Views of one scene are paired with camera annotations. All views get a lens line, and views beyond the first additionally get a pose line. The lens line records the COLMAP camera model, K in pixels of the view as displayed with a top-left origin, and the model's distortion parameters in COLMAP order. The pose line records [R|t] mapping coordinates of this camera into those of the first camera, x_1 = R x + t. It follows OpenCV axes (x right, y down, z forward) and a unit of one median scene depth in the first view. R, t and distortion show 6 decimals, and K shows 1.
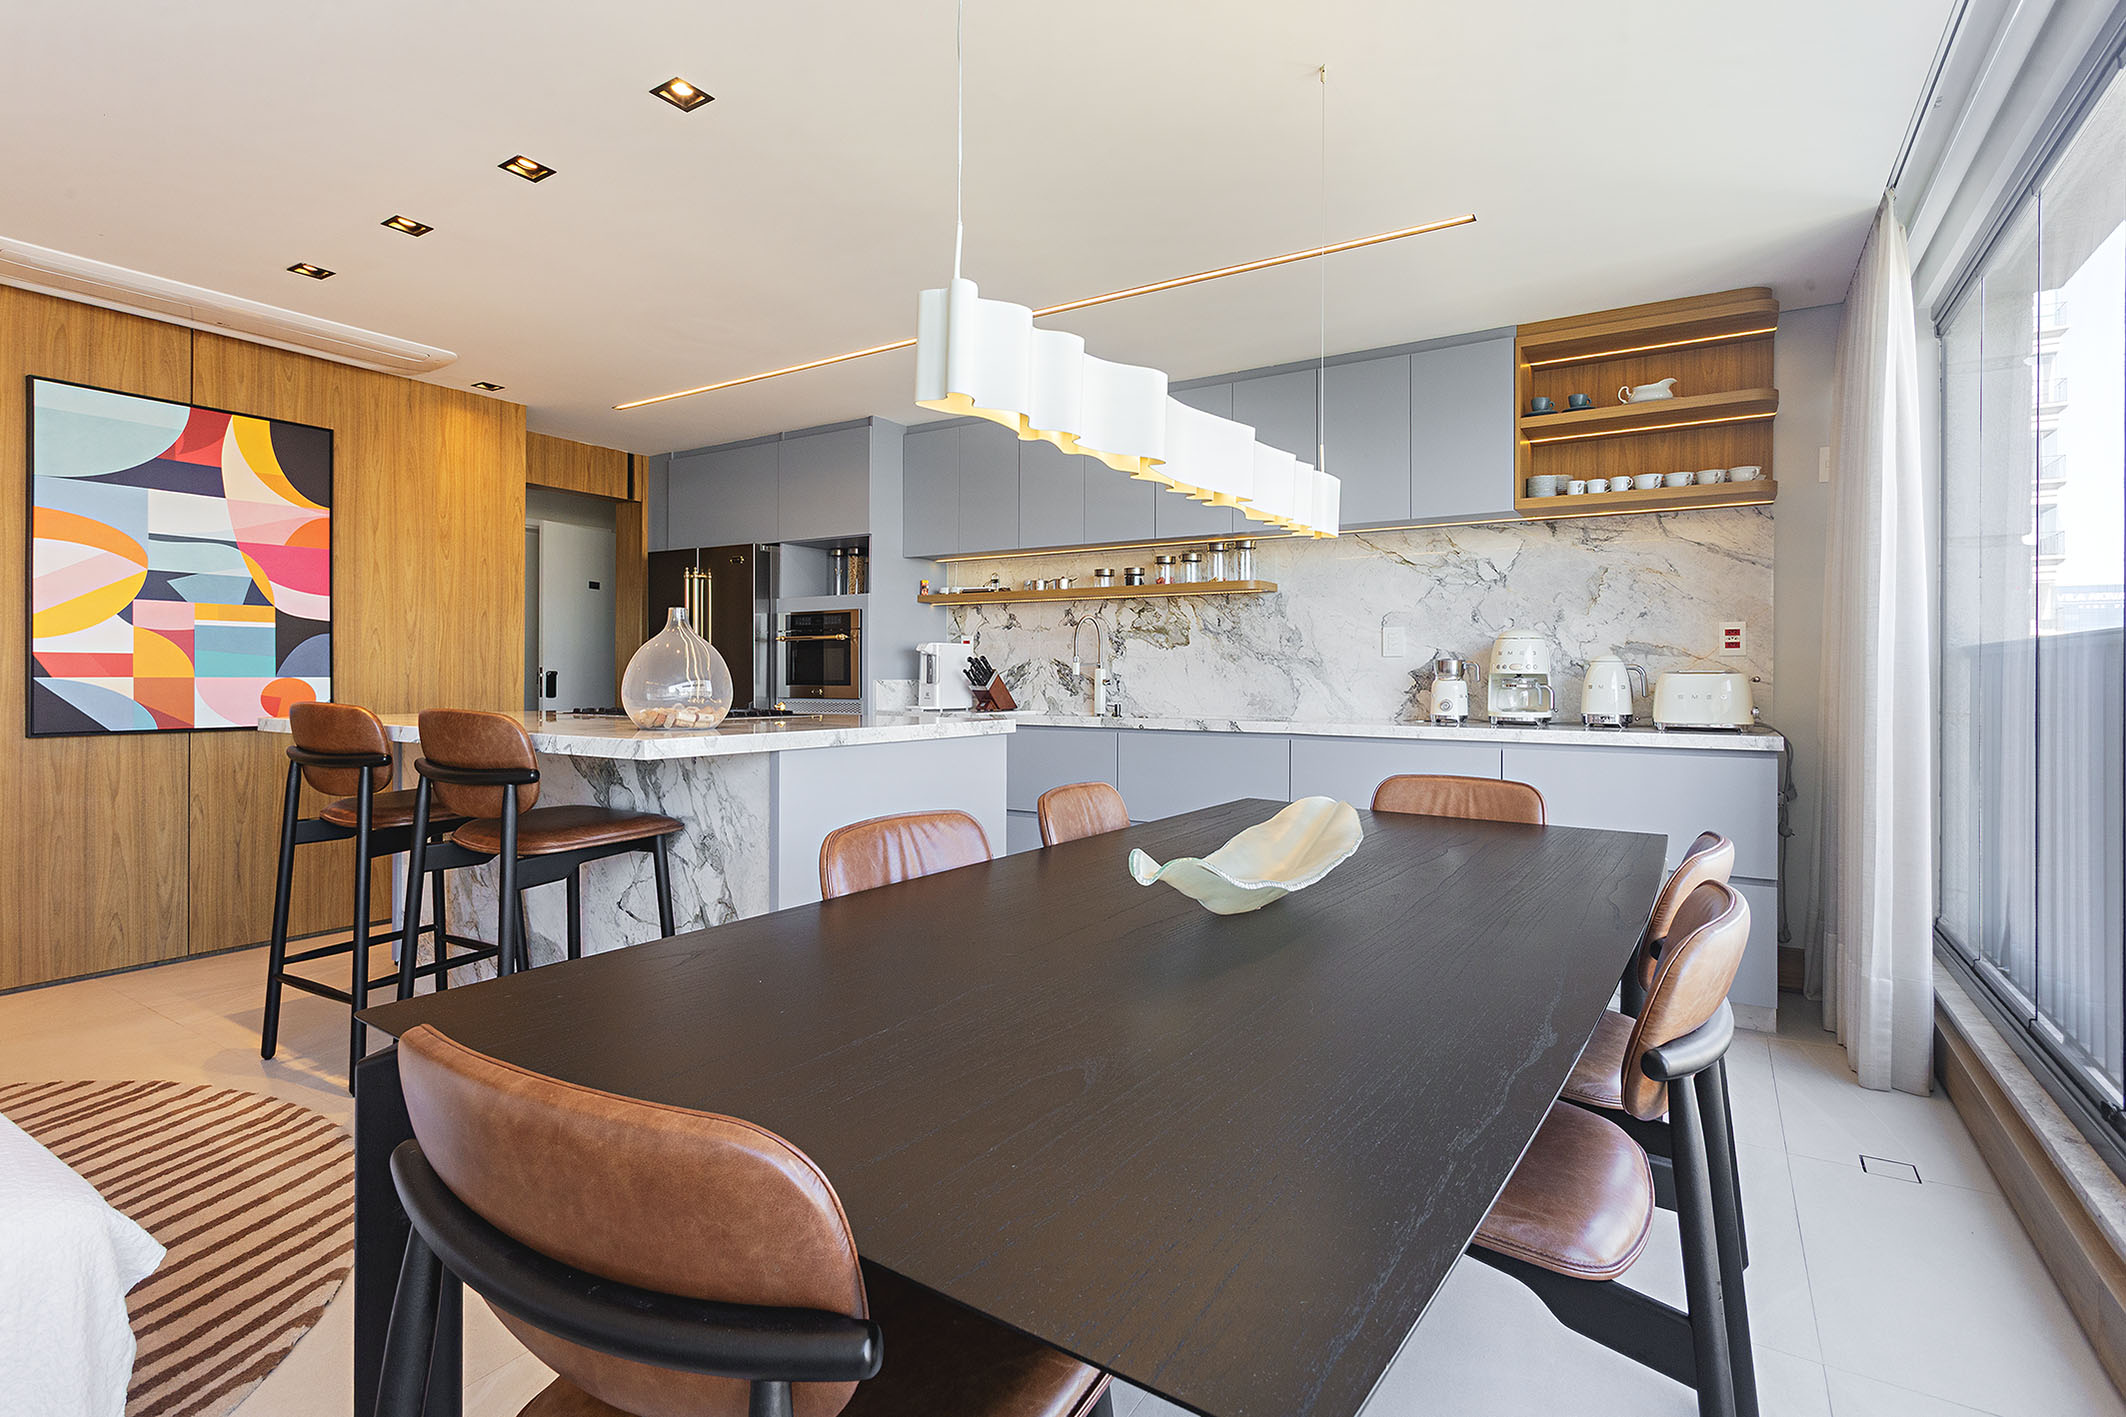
lens RADIAL K [[1004.9, 0, 1043.6], [0, 1004.9, 682.6], [0, 0, 1]] dist [-0.010483, 0.009959]
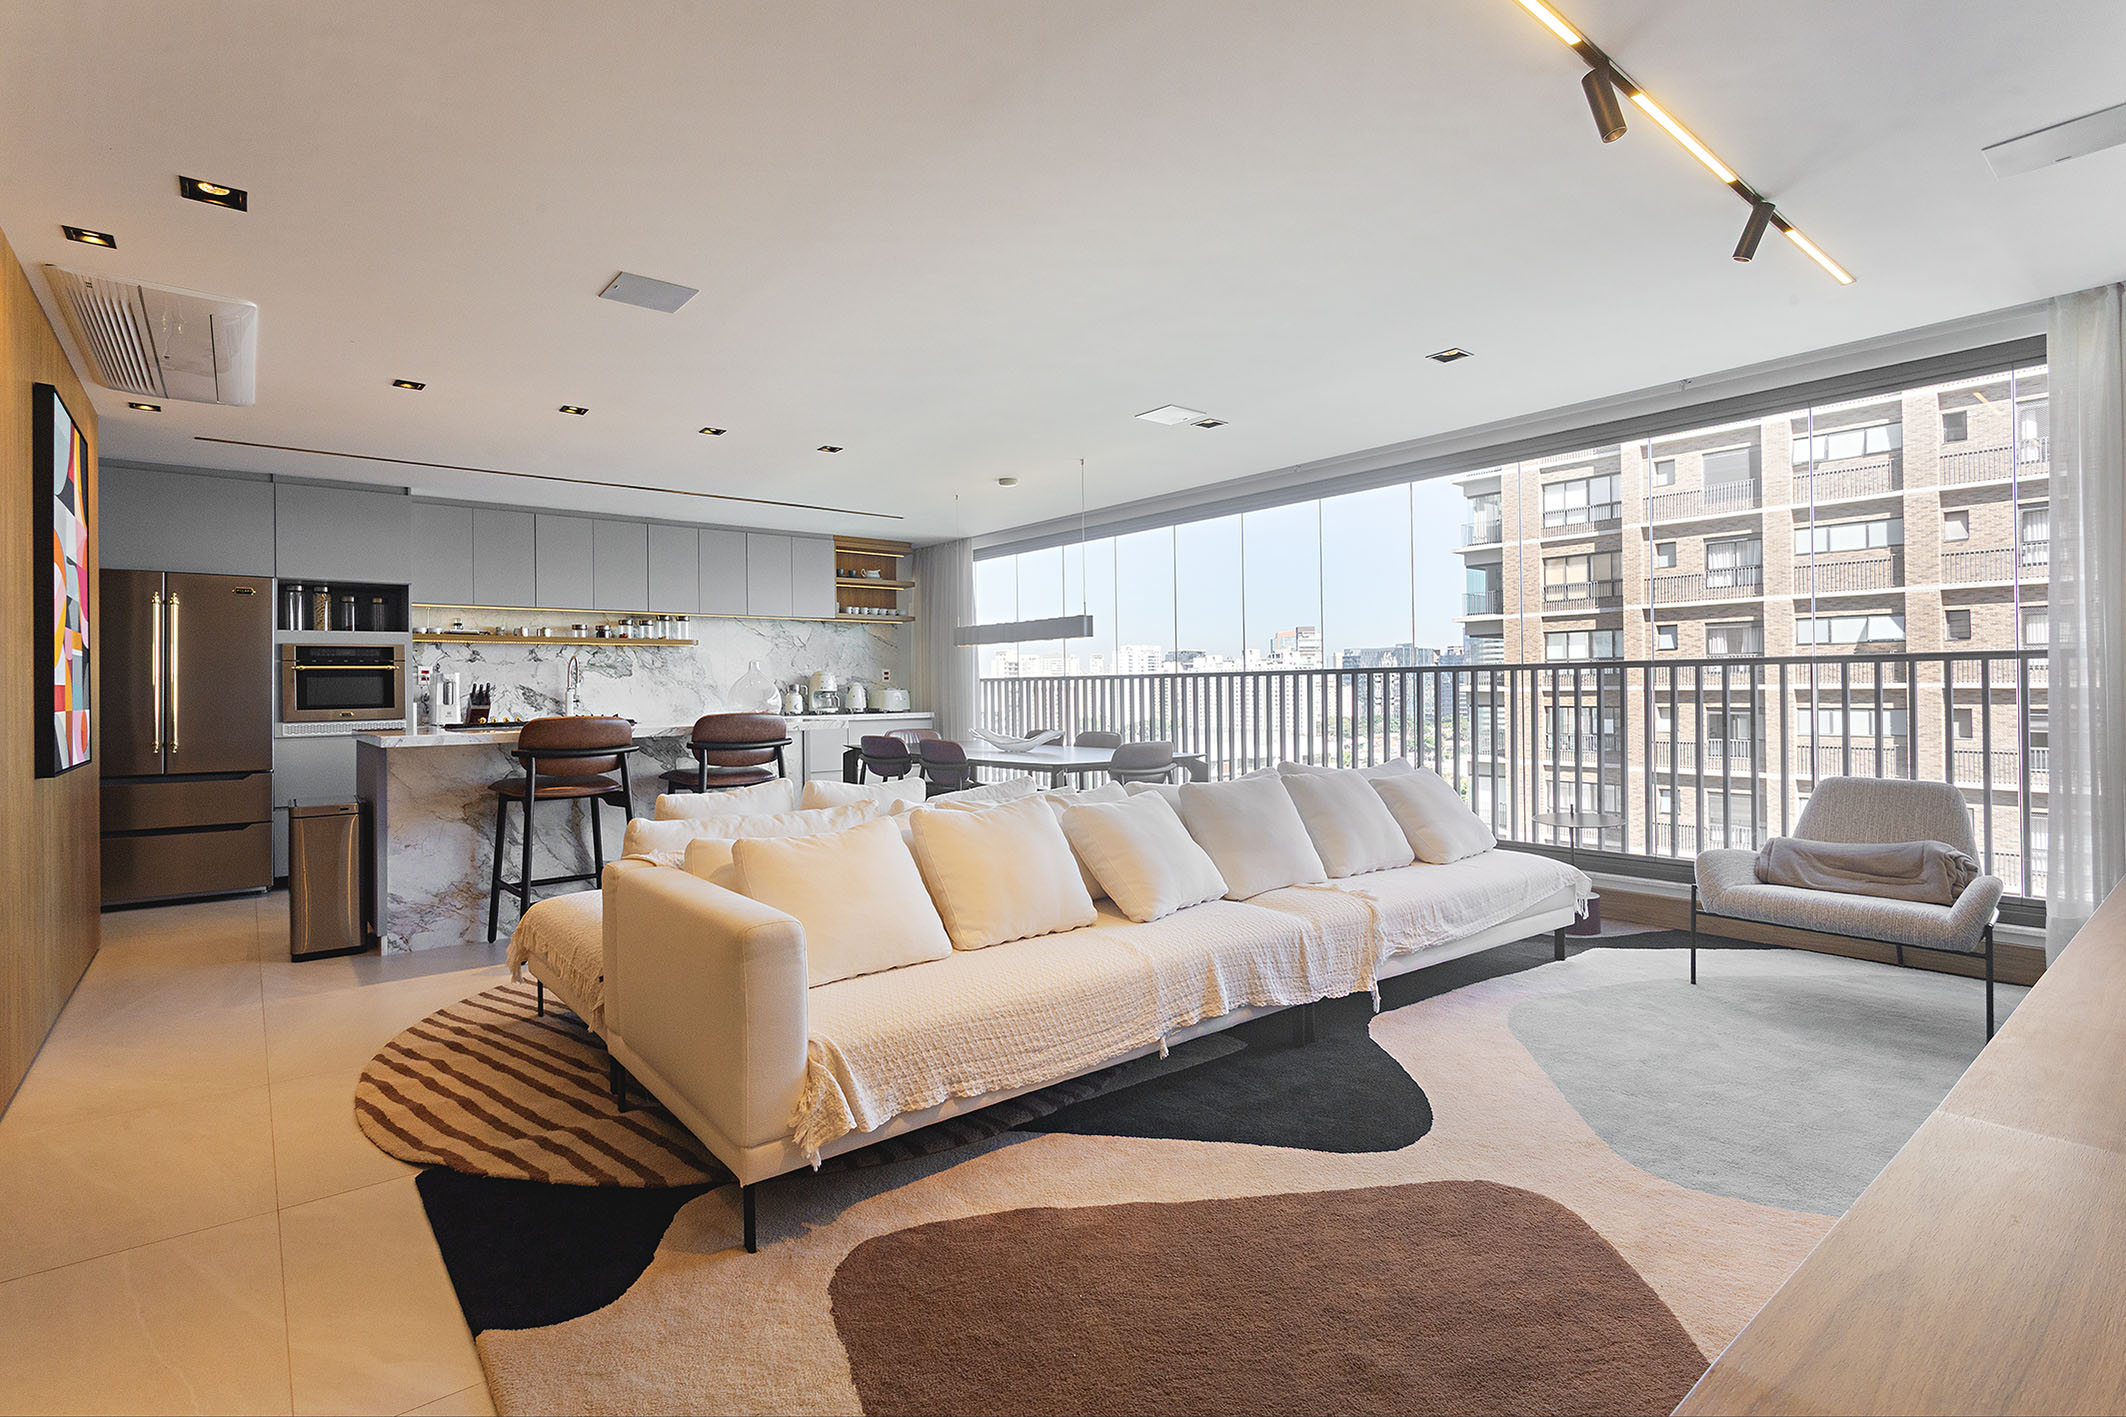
lens RADIAL K [[1004.9, 0, 1043.6], [0, 1004.9, 682.6], [0, 0, 1]] dist [-0.010483, 0.009959]
pose [[0.307749, -0.004230, 0.951458, -1.185171], [0.022868, 0.999734, -0.002952, -0.008006], [-0.951193, 0.022667, 0.307764, -0.101191]]
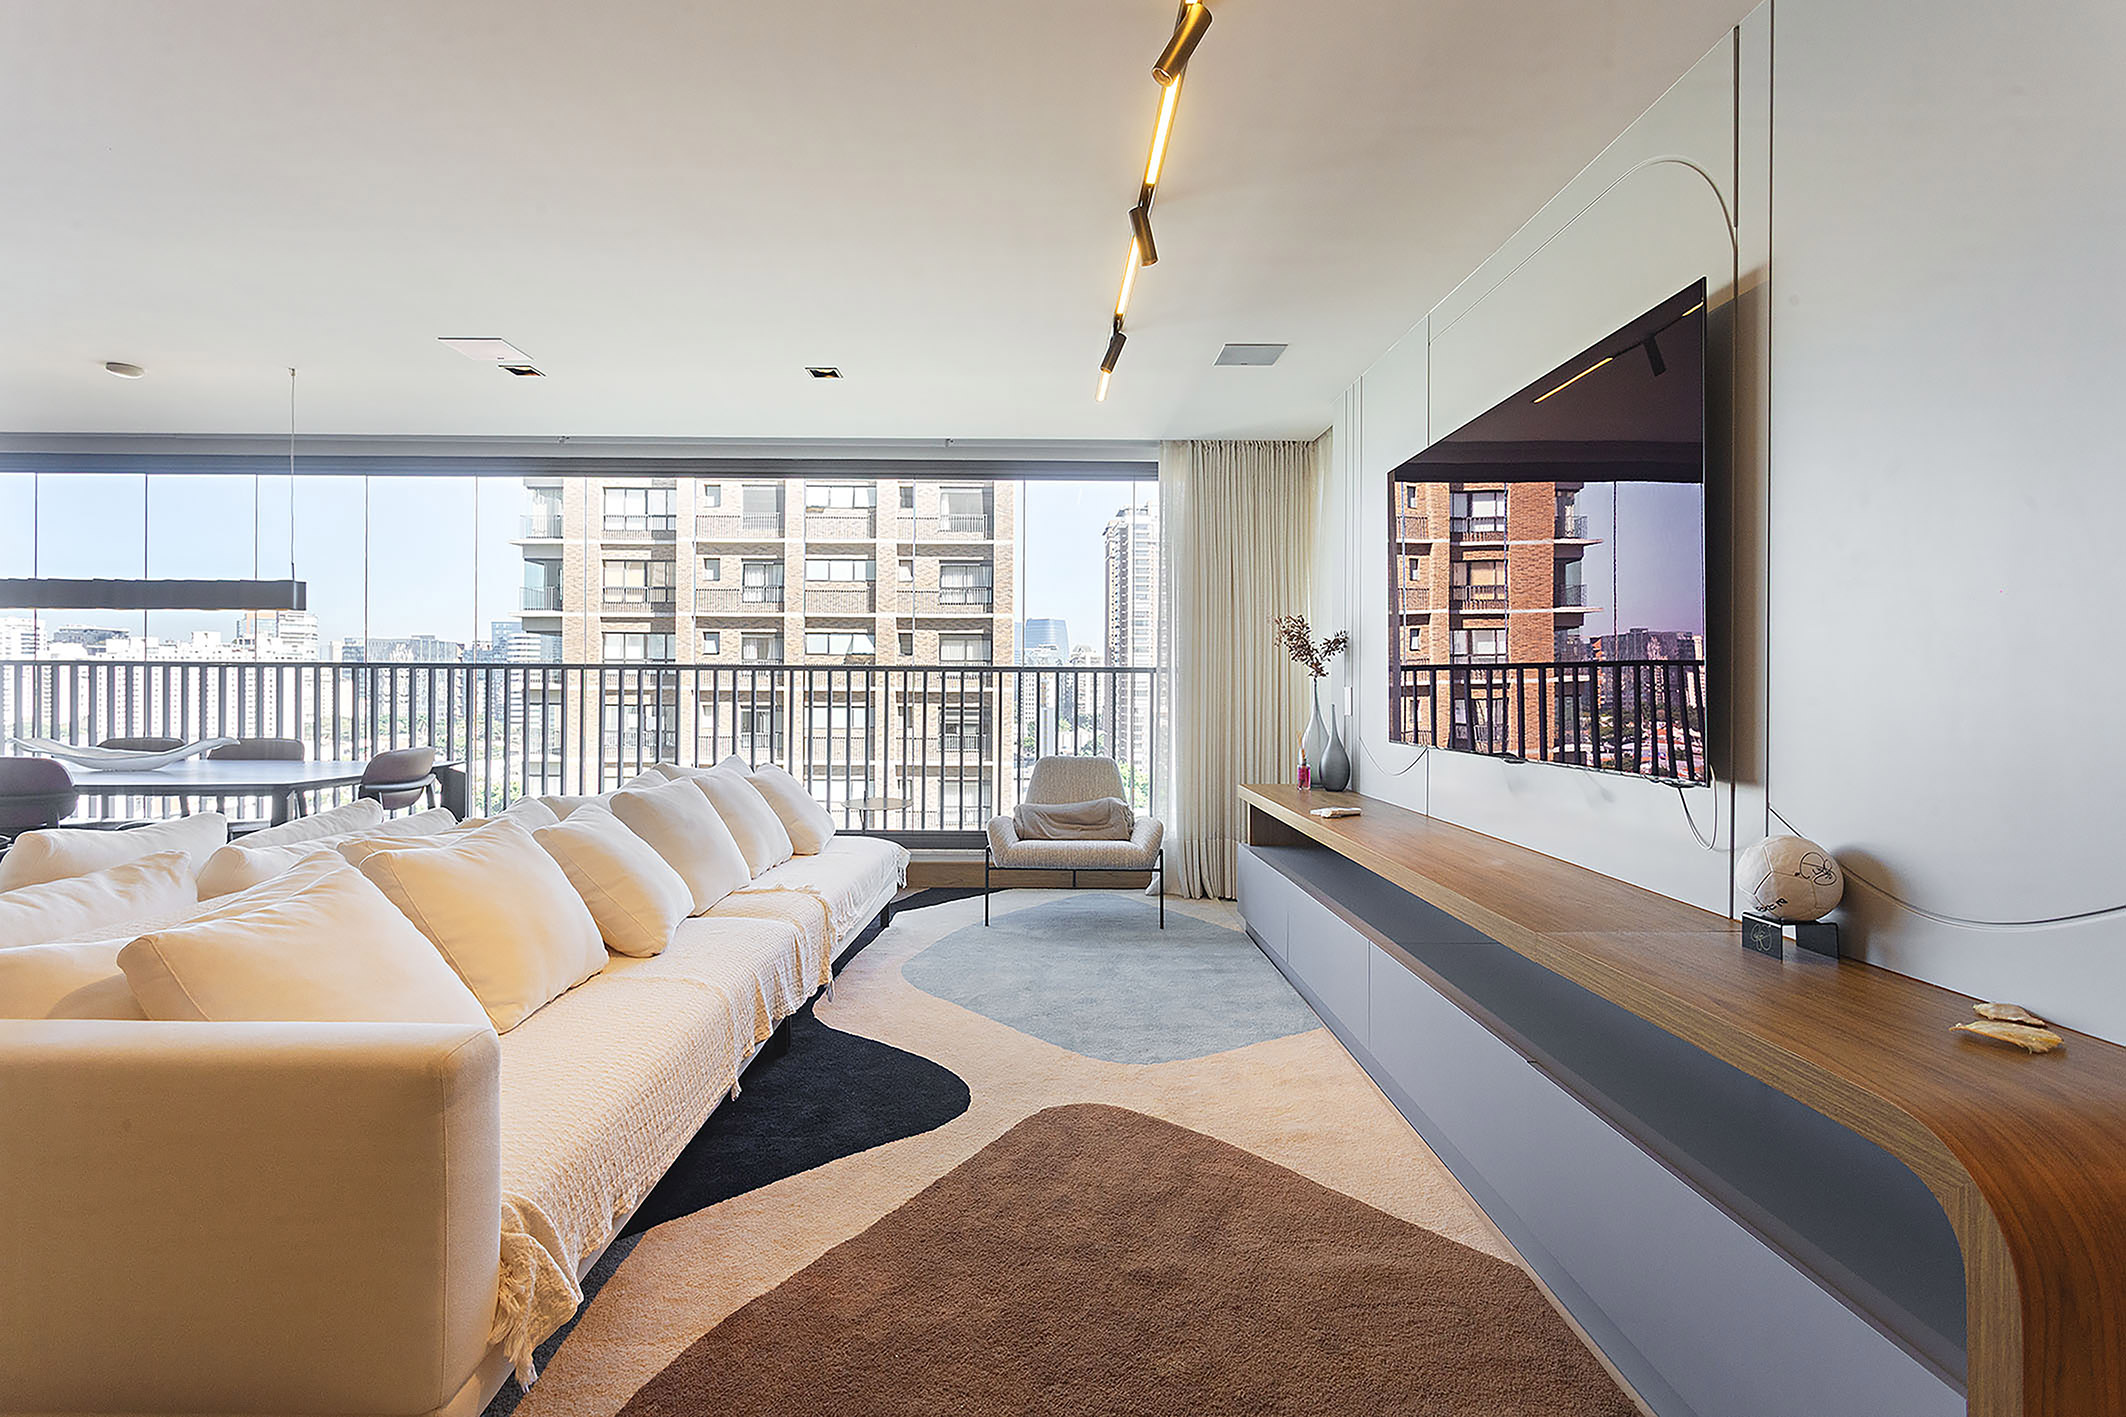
lens RADIAL K [[1004.9, 0, 1043.6], [0, 1004.9, 682.6], [0, 0, 1]] dist [-0.010483, 0.009959]
pose [[-0.556095, -0.008265, 0.831078, -1.129804], [-0.001545, 0.999959, 0.008911, -0.009785], [-0.831117, 0.003671, -0.556085, 0.161443]]
